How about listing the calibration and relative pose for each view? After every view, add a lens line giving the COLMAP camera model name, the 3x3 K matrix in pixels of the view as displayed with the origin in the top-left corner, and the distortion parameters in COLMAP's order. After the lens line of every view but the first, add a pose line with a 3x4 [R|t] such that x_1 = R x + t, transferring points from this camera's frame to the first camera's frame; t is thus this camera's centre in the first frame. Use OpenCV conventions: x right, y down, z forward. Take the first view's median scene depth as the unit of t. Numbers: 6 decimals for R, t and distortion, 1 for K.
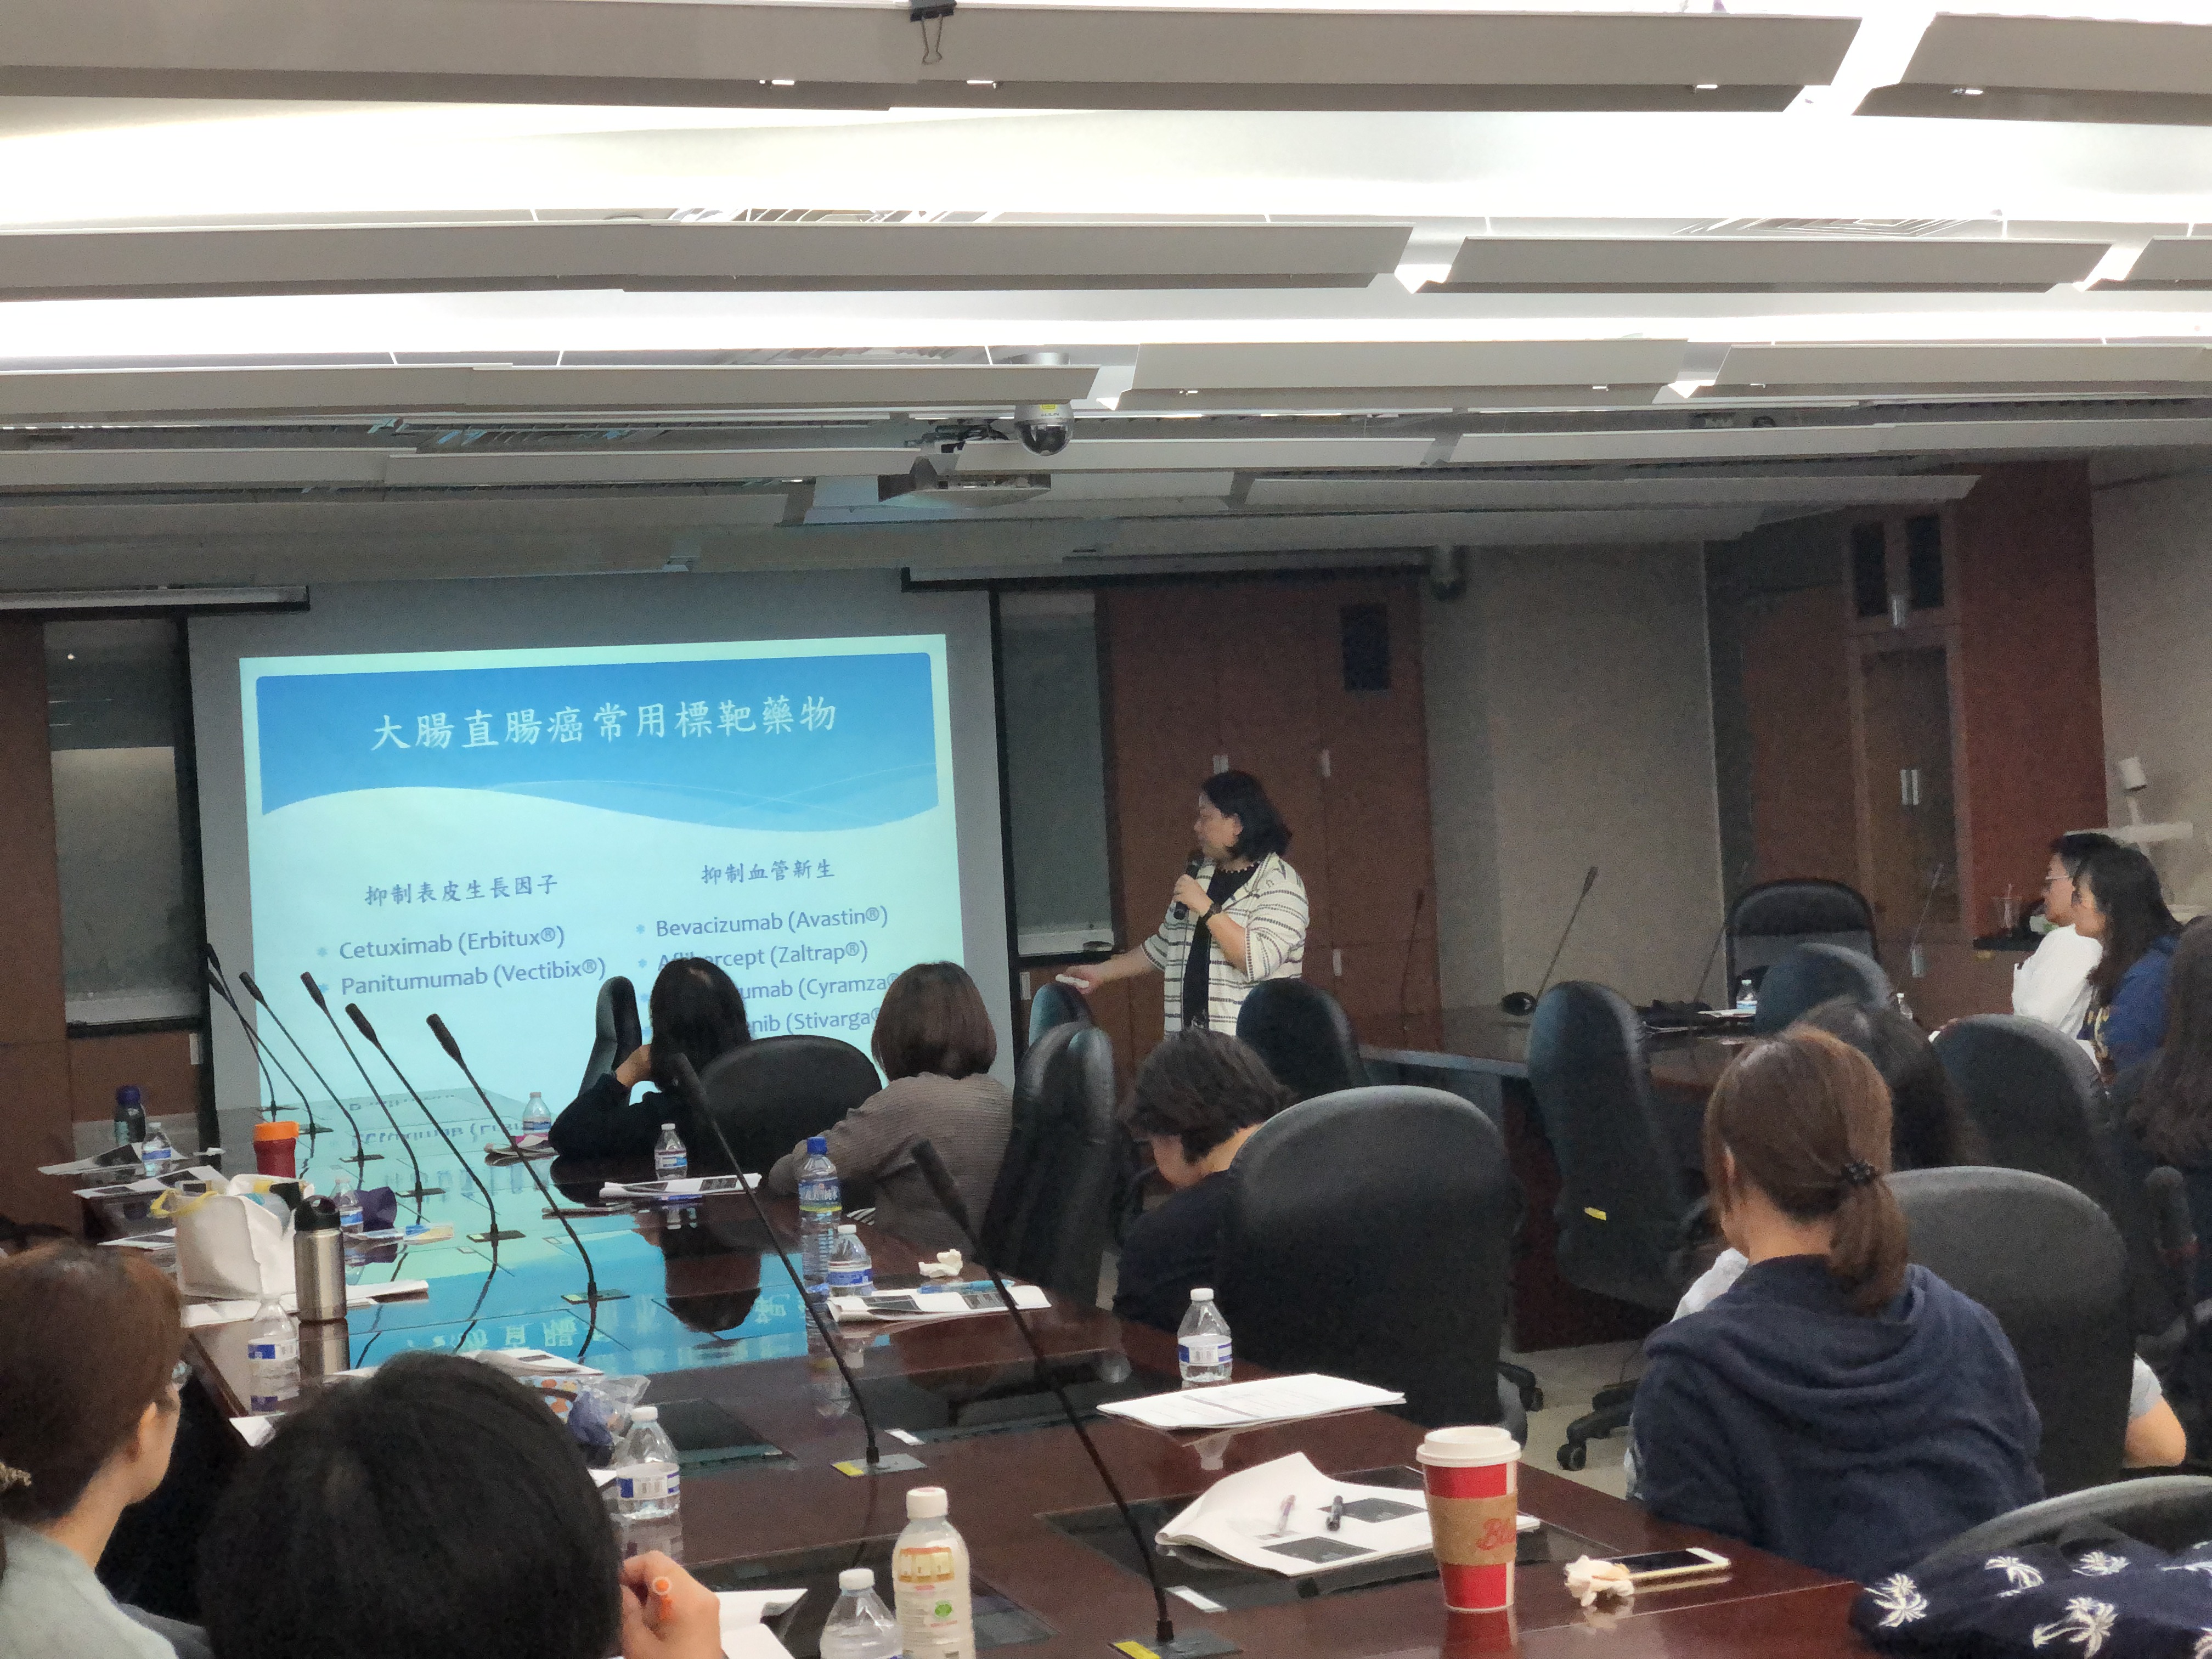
lens RADIAL K [[3305.8, 0, 1106.0], [0, 3305.8, 829.5], [0, 0, 1]] dist [0.043379, 0.115630]
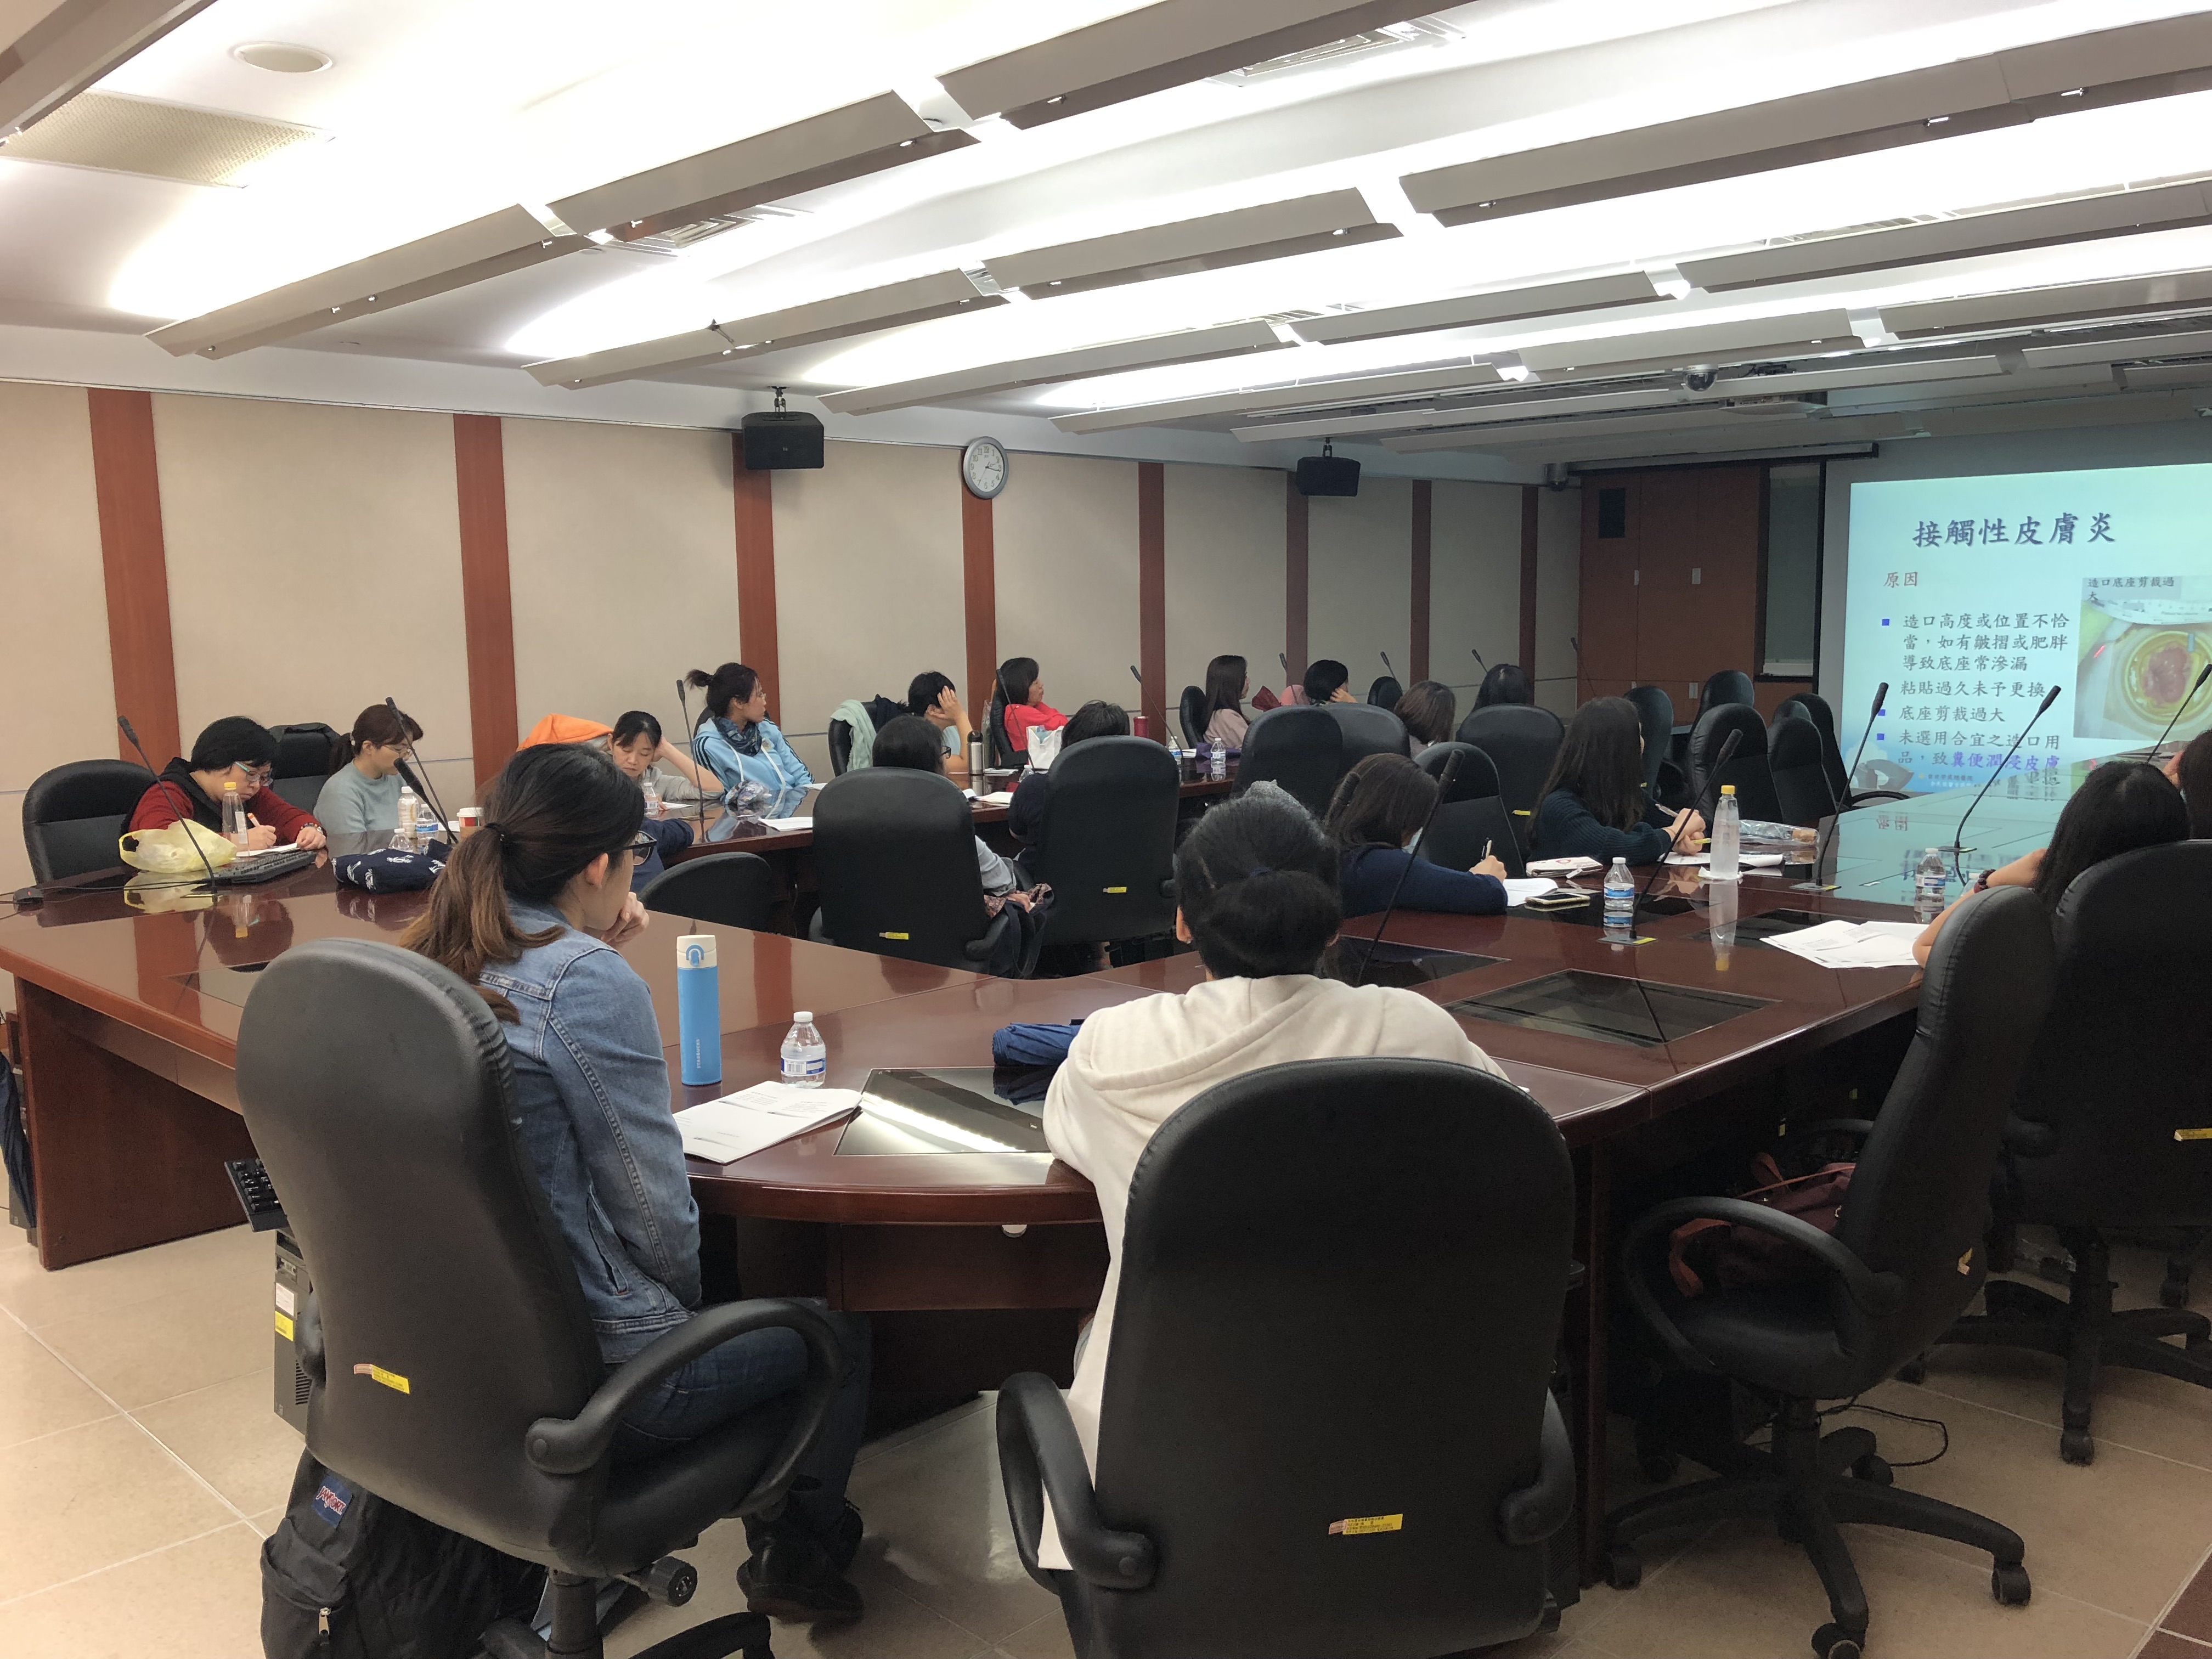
lens RADIAL K [[1814.9, 0, 1106.0], [0, 1814.9, 829.5], [0, 0, 1]] dist [0.004271, 0.004096]
pose [[0.430043, 0.162625, -0.888041, 0.640959], [-0.017127, 0.984935, 0.172075, -0.038442], [0.902646, -0.058790, 0.426350, 0.250848]]
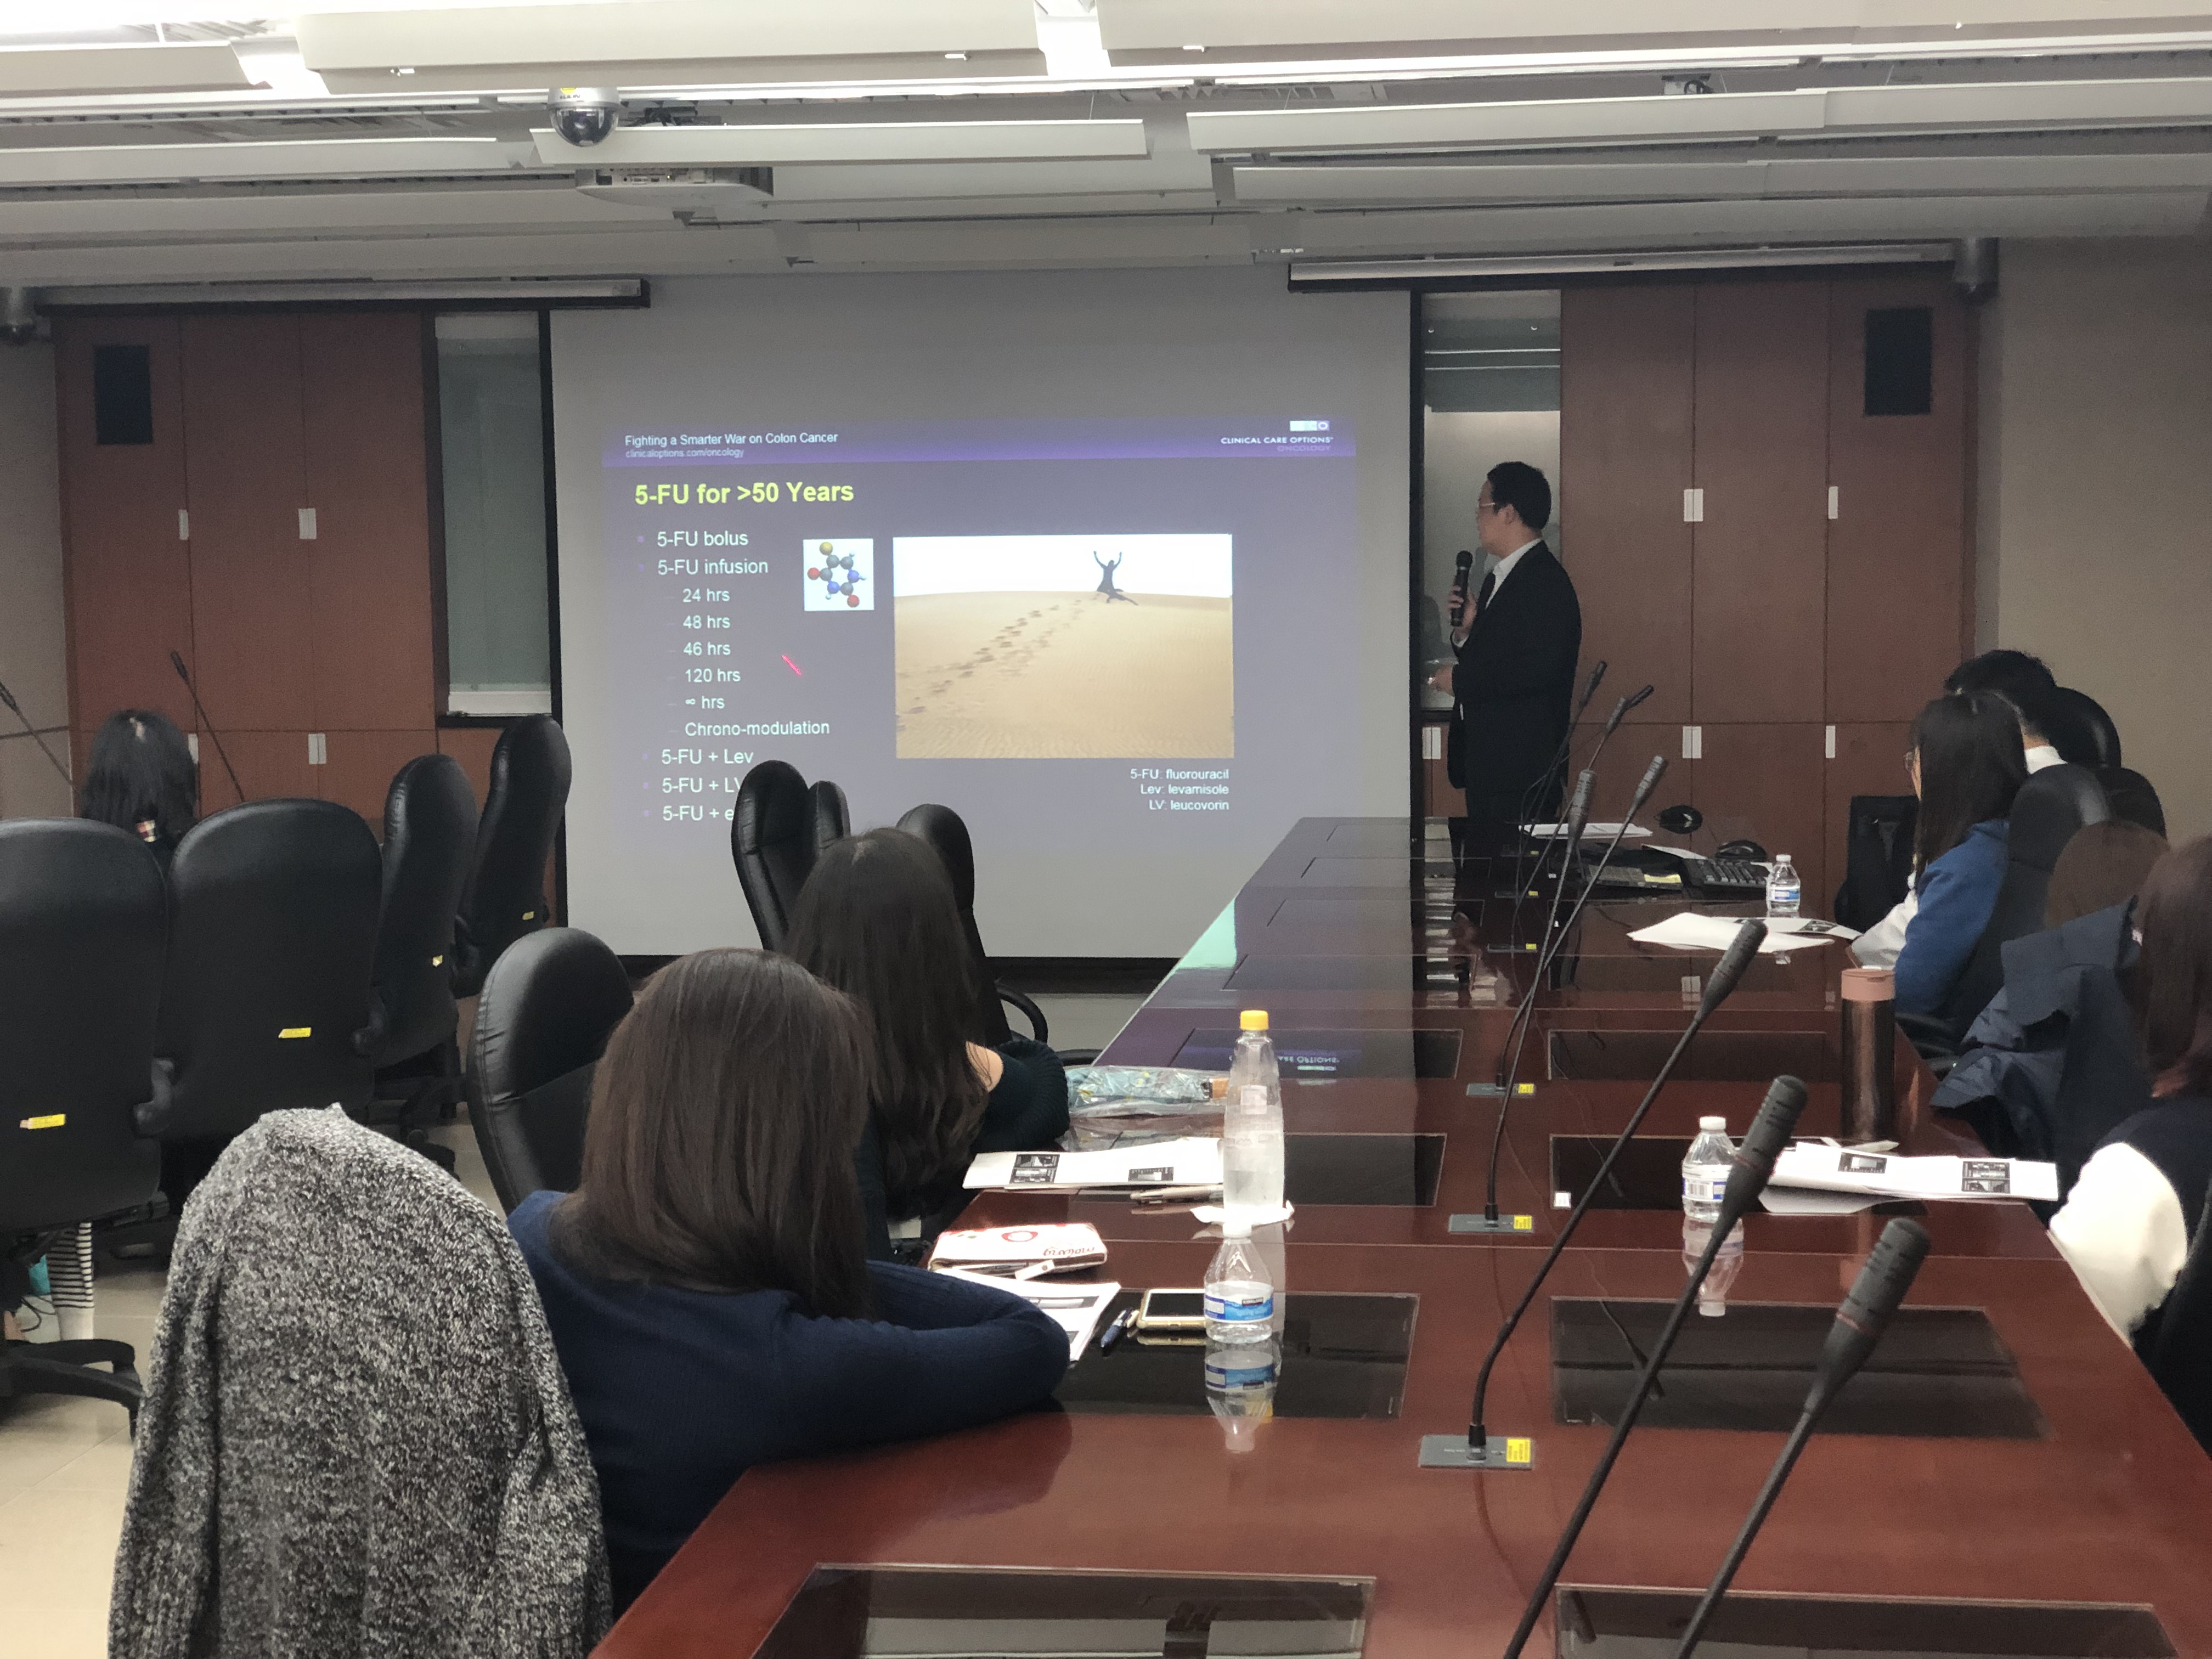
lens RADIAL K [[3305.8, 0, 1106.0], [0, 3305.8, 829.5], [0, 0, 1]] dist [0.043379, 0.115630]
pose [[0.887186, 0.085050, -0.453506, 0.432802], [-0.039920, 0.993328, 0.108191, -0.031744], [0.459682, -0.077882, 0.884662, 0.255941]]
